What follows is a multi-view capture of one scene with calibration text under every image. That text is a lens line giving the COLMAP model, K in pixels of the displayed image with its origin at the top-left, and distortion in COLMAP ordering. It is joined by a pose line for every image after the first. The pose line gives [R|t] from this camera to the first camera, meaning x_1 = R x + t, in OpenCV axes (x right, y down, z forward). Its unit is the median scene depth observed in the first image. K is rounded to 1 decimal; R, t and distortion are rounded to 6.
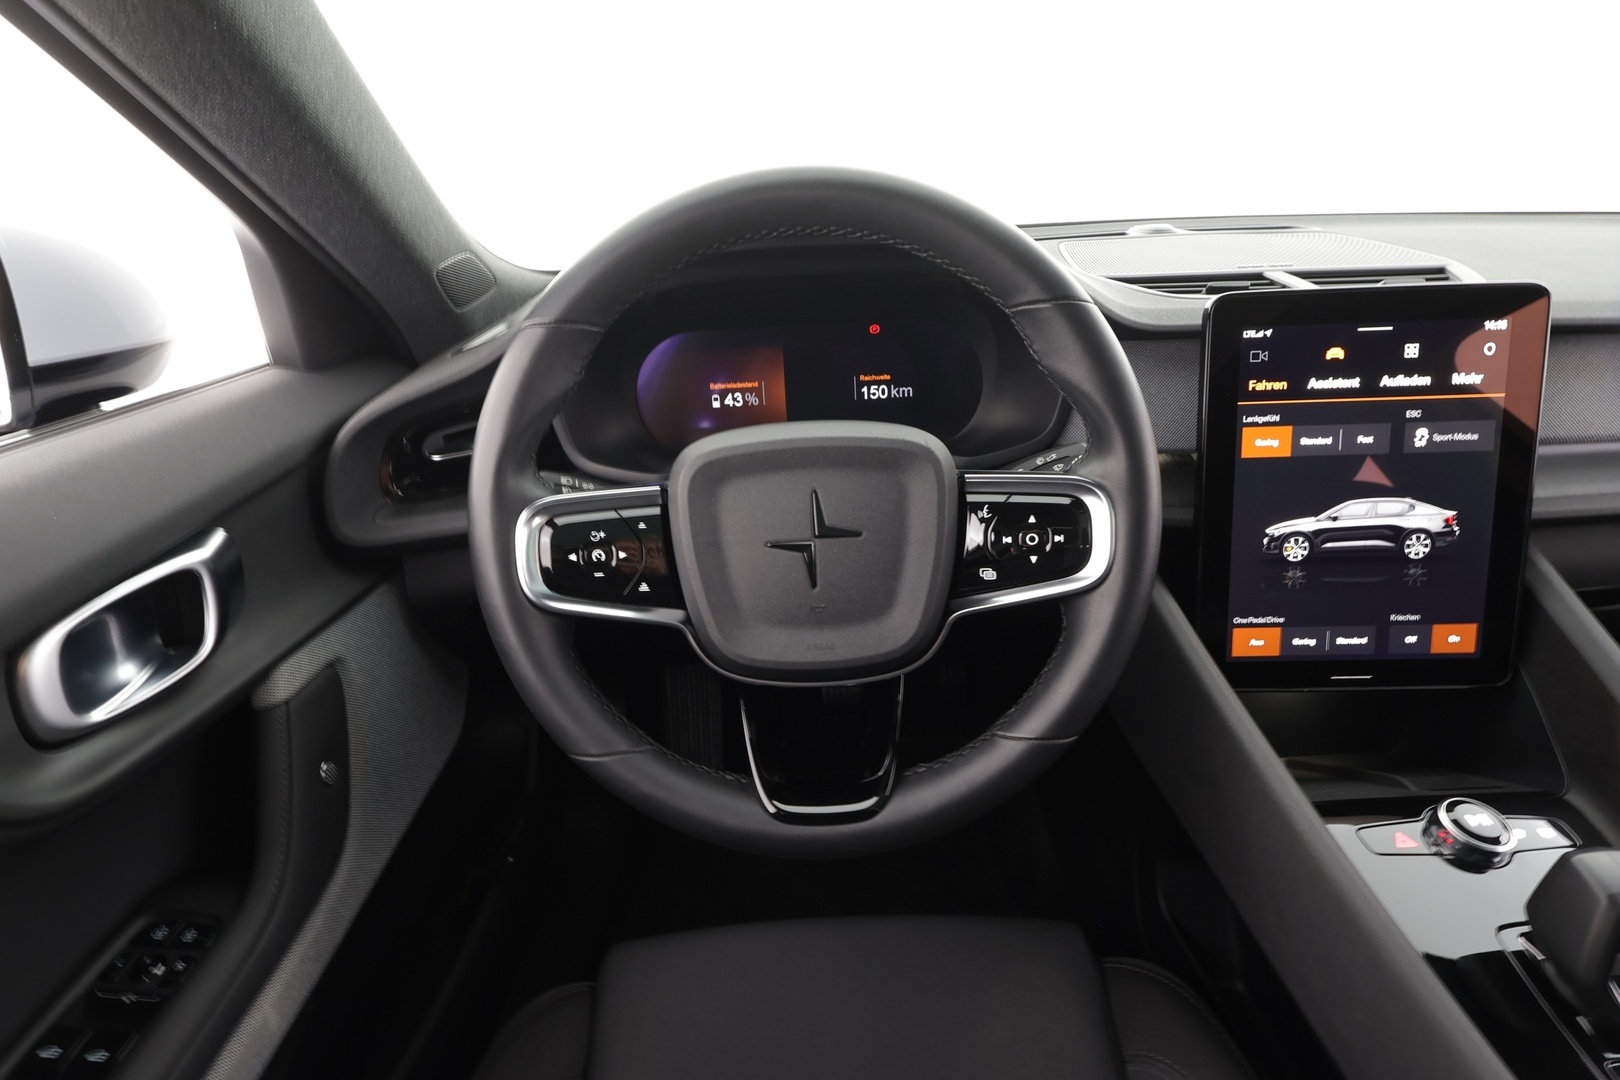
lens RADIAL K [[755.4, 0, 799.3], [0, 755.4, 539.6], [0, 0, 1]] dist [-0.006682, 0.001710]
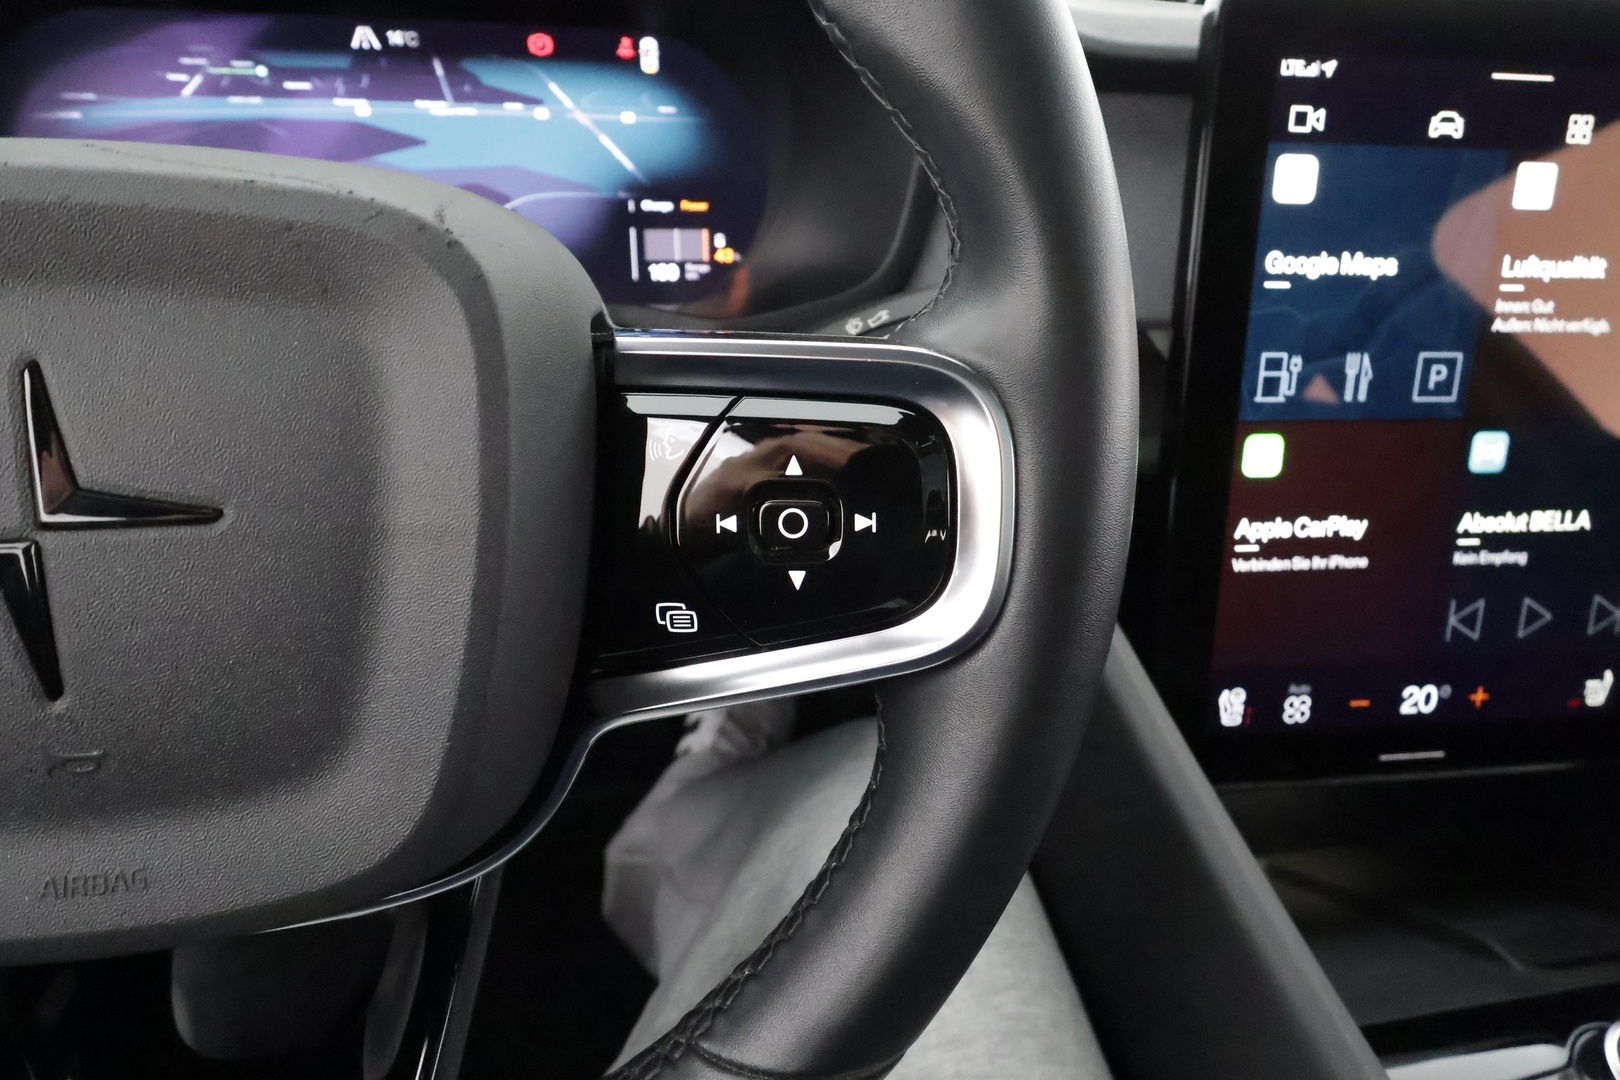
lens RADIAL K [[934.2, 0, 811.2], [0, 934.2, 545.5], [0, 0, 1]] dist [-0.000127, 0.001711]
pose [[0.980921, -0.006101, 0.194311, 0.207701], [-0.010586, 0.996348, 0.084721, -0.024733], [-0.194119, -0.085162, 0.977274, 0.511087]]
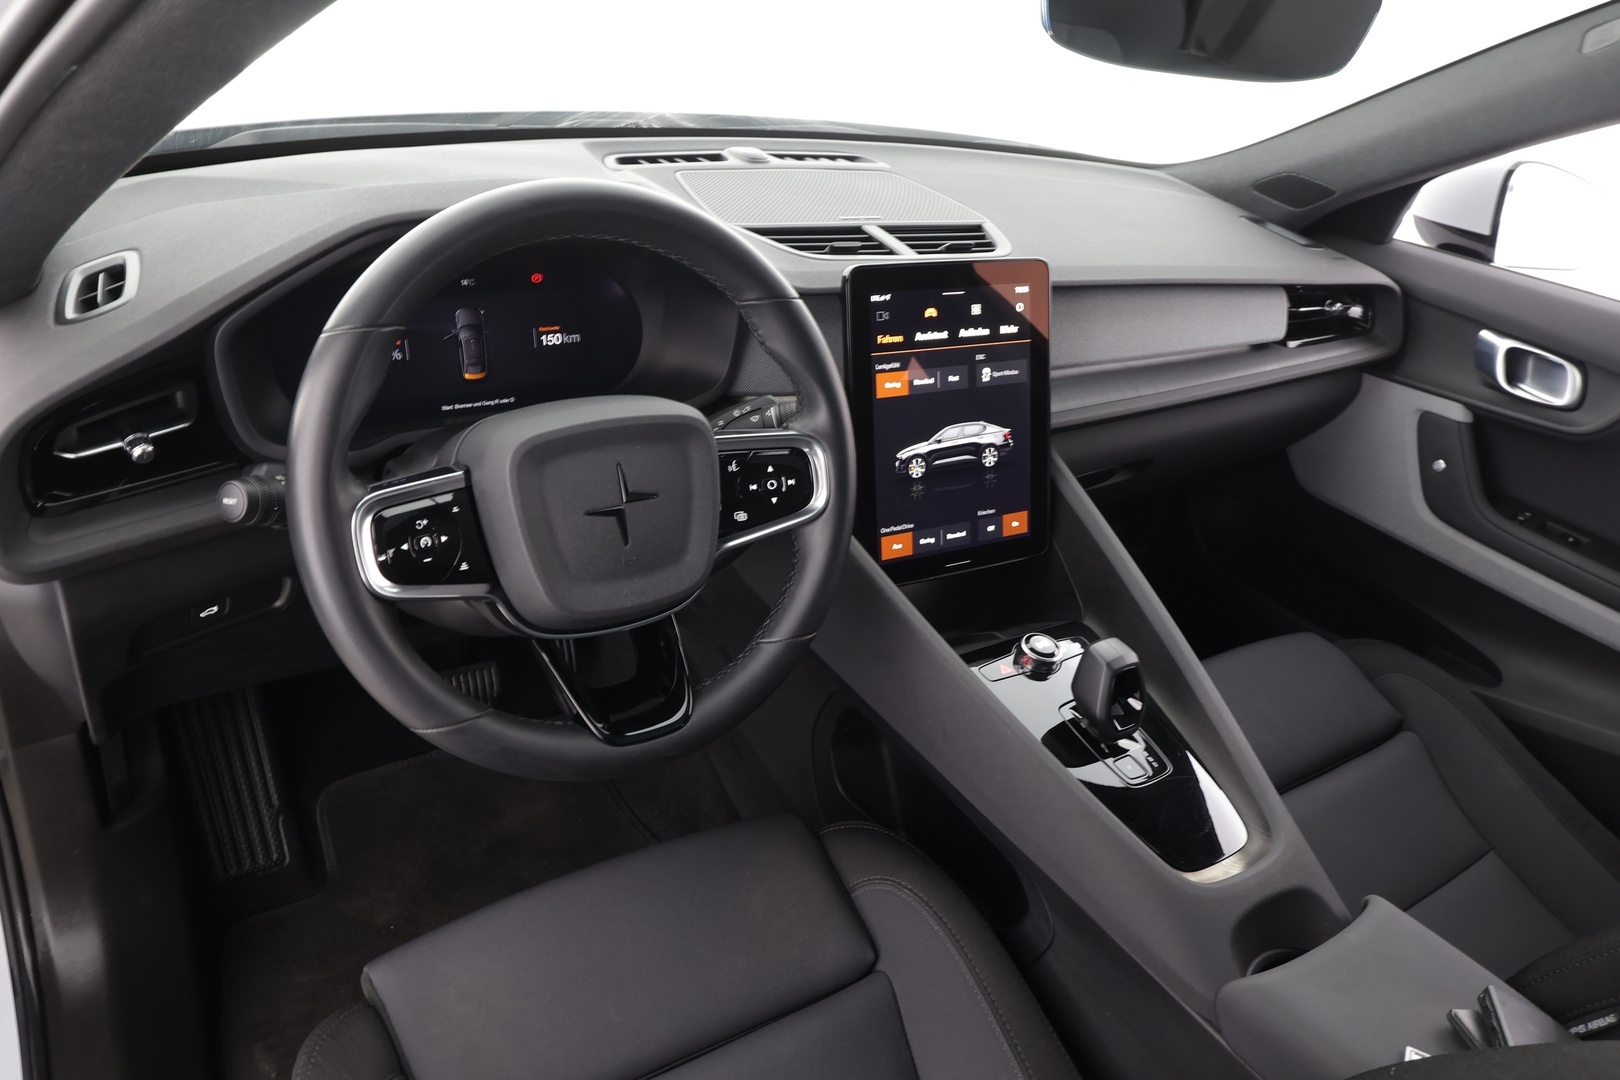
lens RADIAL K [[1165.3, 0, 820.3], [0, 1165.3, 538.9], [0, 0, 1]] dist [0.001767, -0.005677]
pose [[0.825011, -0.129238, 0.550141, -0.633259], [0.092971, 0.991274, 0.093446, -0.076012], [-0.557417, -0.025947, 0.829827, -0.595482]]
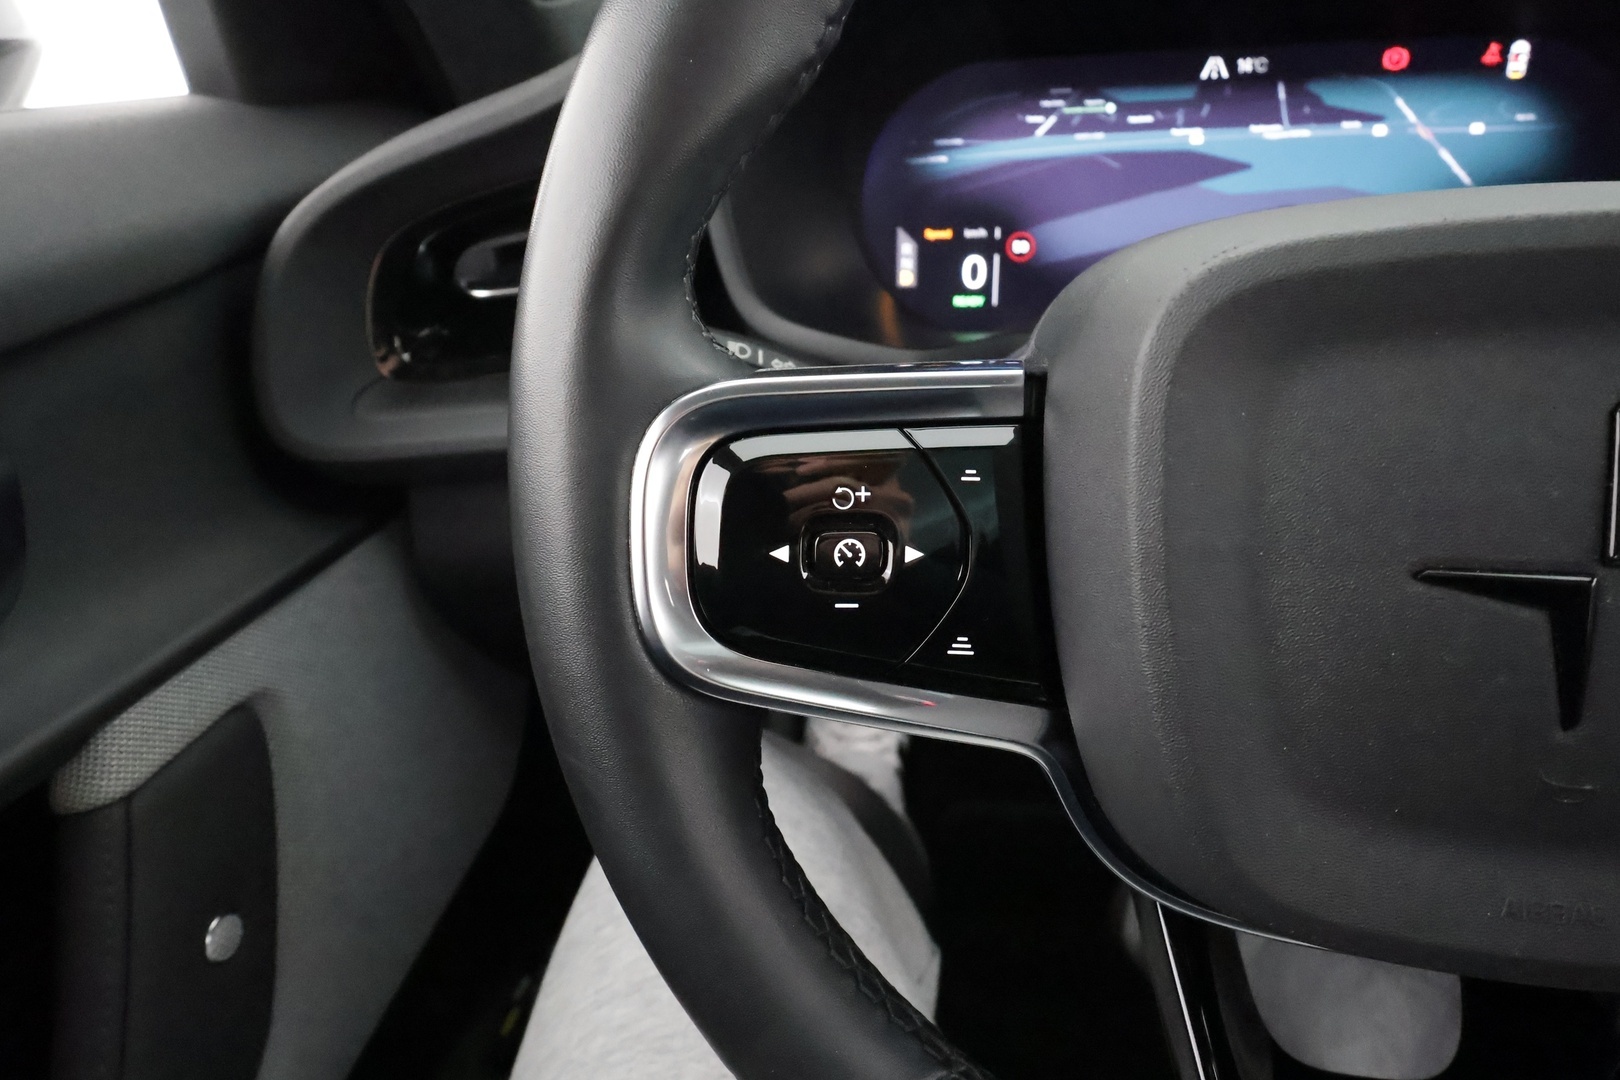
lens RADIAL K [[917.7, 0, 798.7], [0, 917.7, 544.6], [0, 0, 1]] dist [0.006116, -0.001826]
pose [[0.984614, 0.086317, -0.151939, -0.200801], [-0.072155, 0.992726, 0.096378, -0.020079], [0.159153, -0.083932, 0.983680, 0.510892]]
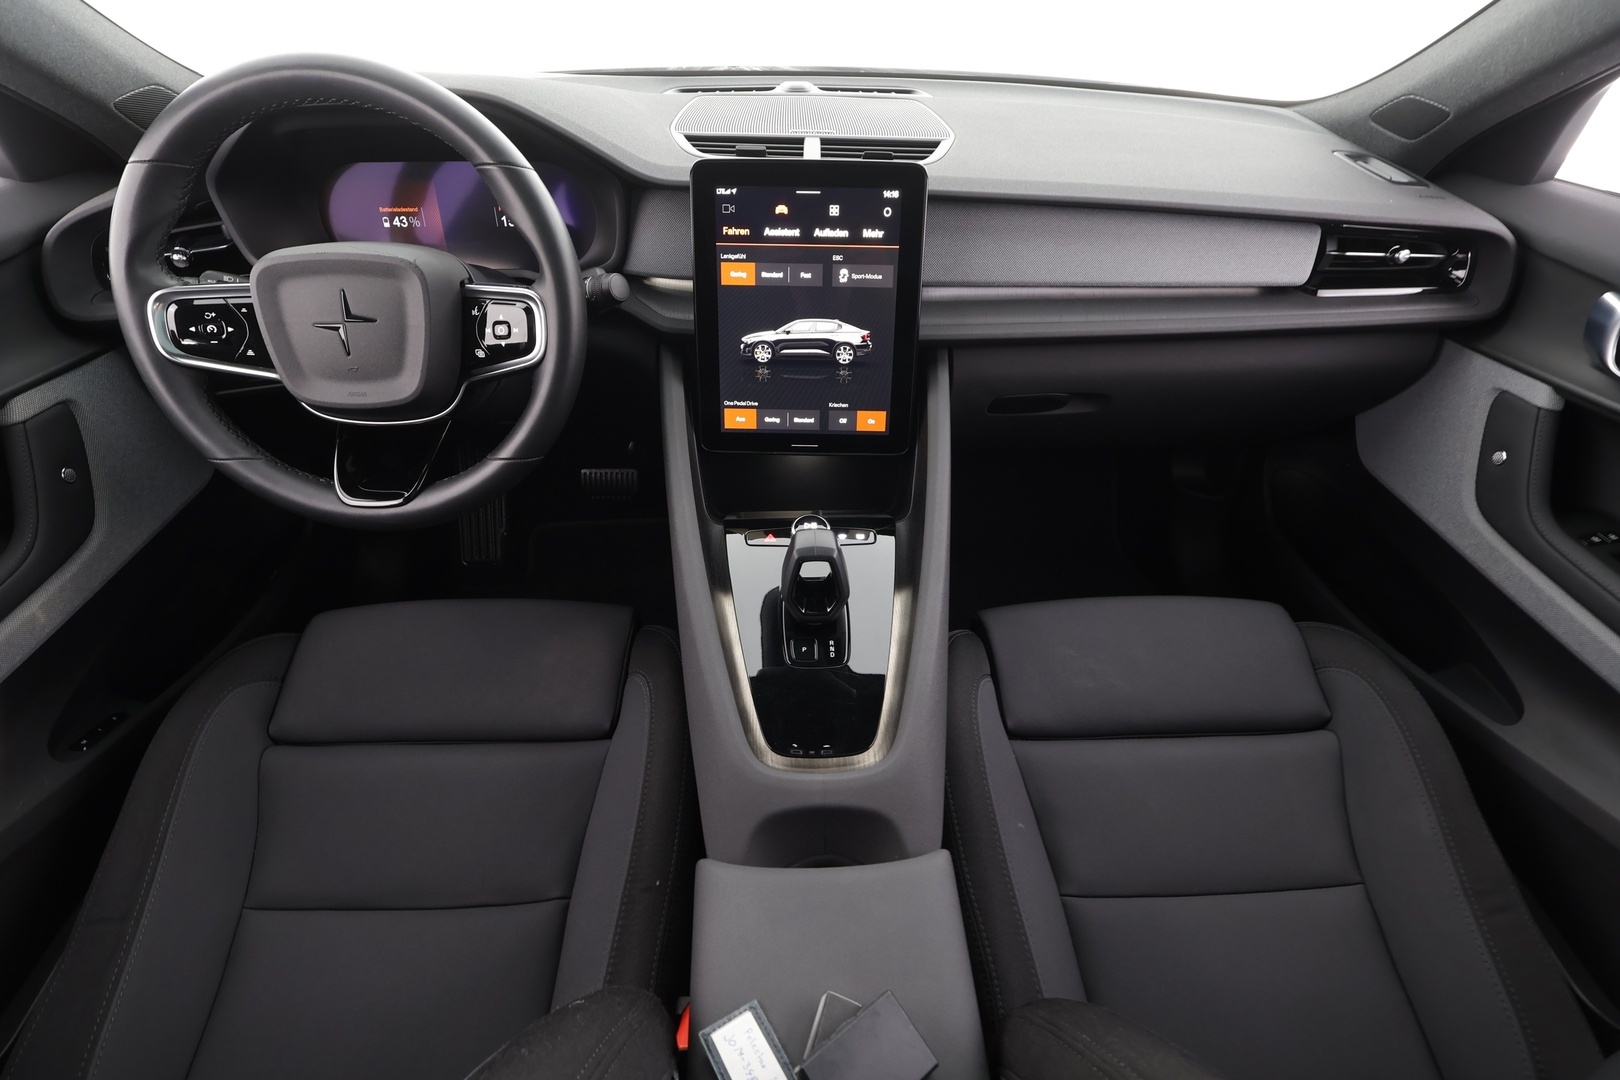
lens RADIAL K [[755.4, 0, 803.5], [0, 755.4, 543.1], [0, 0, 1]] dist [-0.006682, 0.001710]
pose [[0.998130, 0.031666, 0.052291, 0.767427], [-0.042335, 0.975124, 0.217582, 0.055551], [-0.044101, -0.219389, 0.974640, -0.554650]]
